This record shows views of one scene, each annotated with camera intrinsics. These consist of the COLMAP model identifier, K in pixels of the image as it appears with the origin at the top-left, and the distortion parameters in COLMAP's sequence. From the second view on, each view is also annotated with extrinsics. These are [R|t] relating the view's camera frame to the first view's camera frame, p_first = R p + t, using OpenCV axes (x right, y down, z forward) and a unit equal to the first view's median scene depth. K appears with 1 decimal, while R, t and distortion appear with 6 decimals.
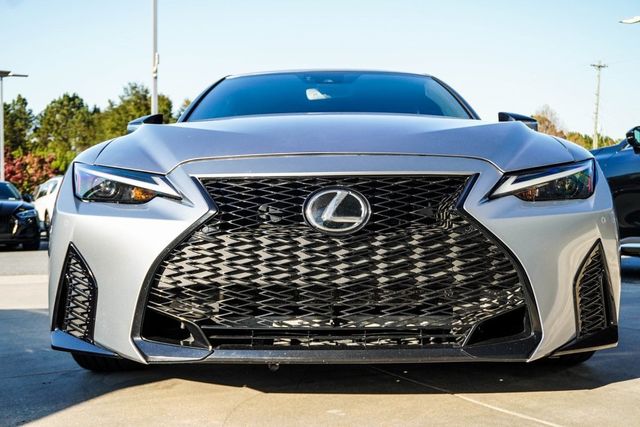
lens RADIAL K [[746.8, 0, 319.7], [0, 746.8, 214.8], [0, 0, 1]] dist [0.007068, 0.000000]
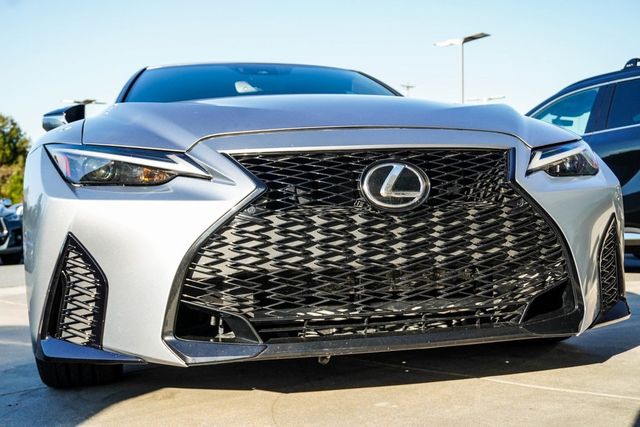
lens RADIAL K [[729.6, 0, 320.0], [0, 729.6, 211.7], [0, 0, 1]] dist [0.001449, 0.000000]
pose [[0.971639, -0.024644, 0.235183, -0.271702], [0.030143, 0.999349, -0.019813, 0.041070], [-0.234541, 0.026340, 0.971749, 0.135537]]
